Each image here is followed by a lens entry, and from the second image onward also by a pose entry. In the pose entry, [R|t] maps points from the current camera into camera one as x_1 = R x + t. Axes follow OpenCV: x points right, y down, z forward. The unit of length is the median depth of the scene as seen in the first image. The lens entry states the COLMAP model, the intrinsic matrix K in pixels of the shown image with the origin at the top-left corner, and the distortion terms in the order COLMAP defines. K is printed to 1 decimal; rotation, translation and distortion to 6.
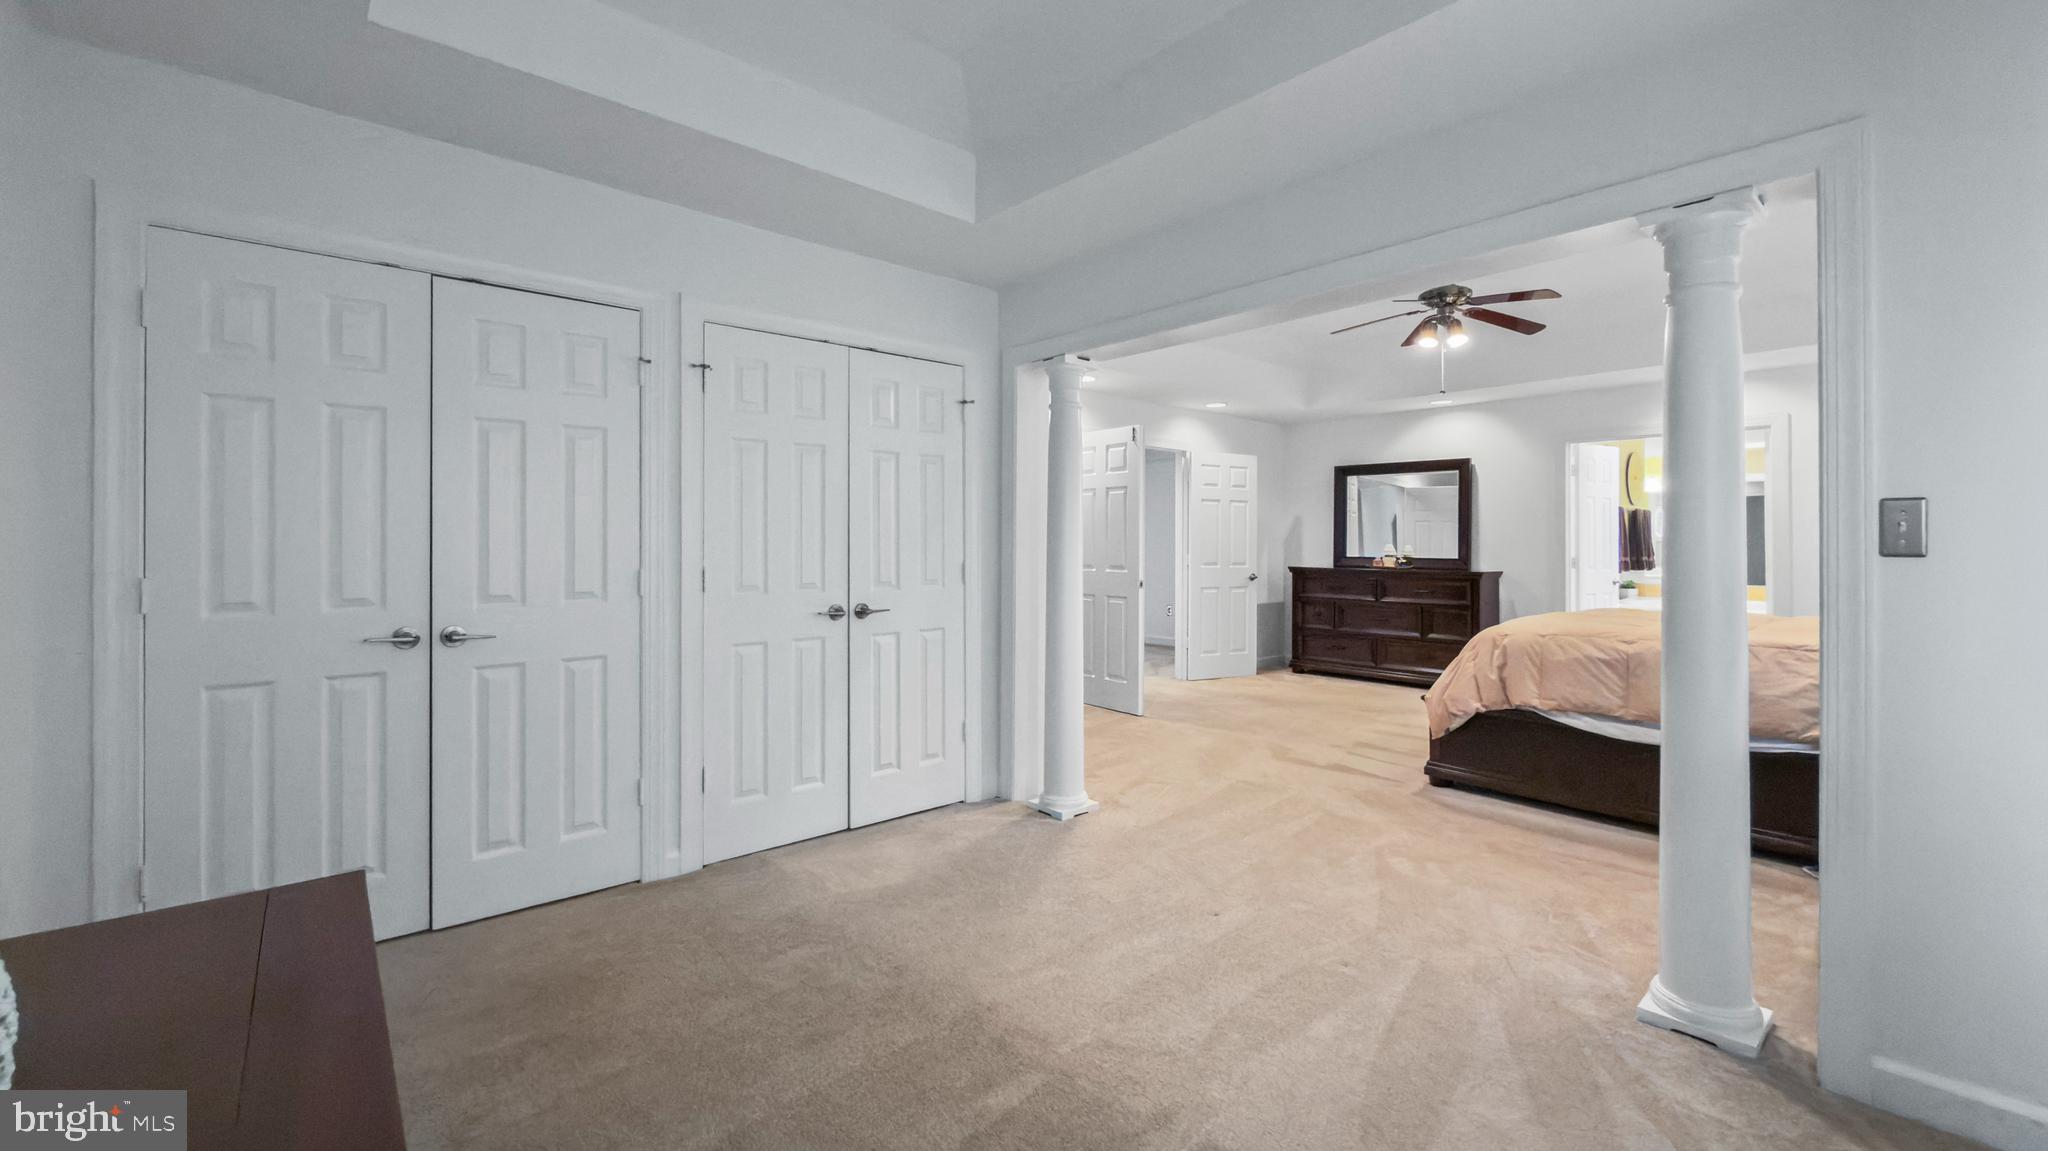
lens RADIAL K [[823.6, 0, 1020.8], [0, 823.6, 543.4], [0, 0, 1]] dist [0.000971, -0.000376]
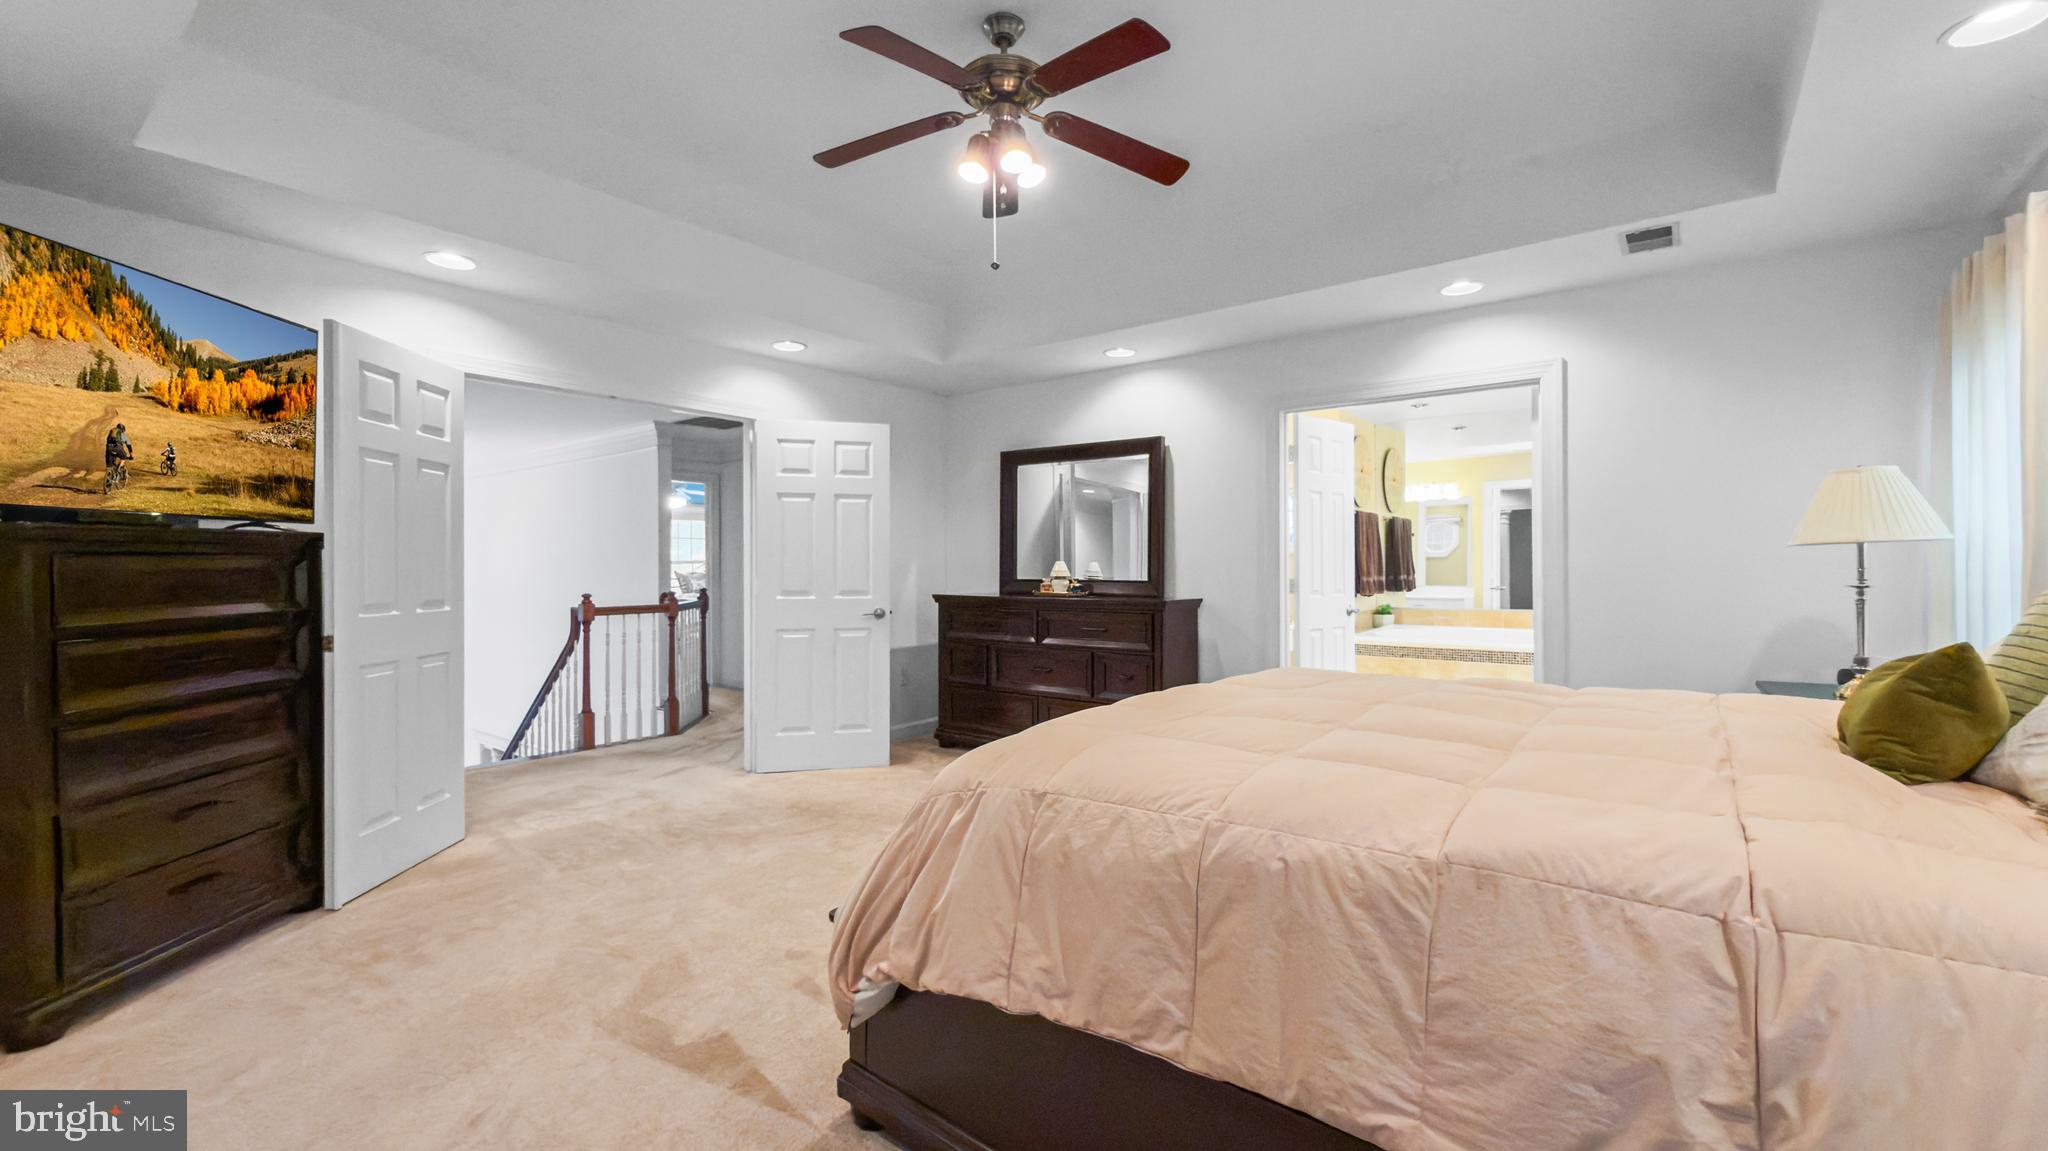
lens RADIAL K [[823.6, 0, 1025.4], [0, 823.6, 575.4], [0, 0, 1]] dist [0.000971, -0.000376]
pose [[0.983011, -0.008741, 0.183339, 0.285231], [0.006005, 0.999862, 0.015472, 0.002218], [-0.183449, -0.014108, 0.982928, 0.317061]]
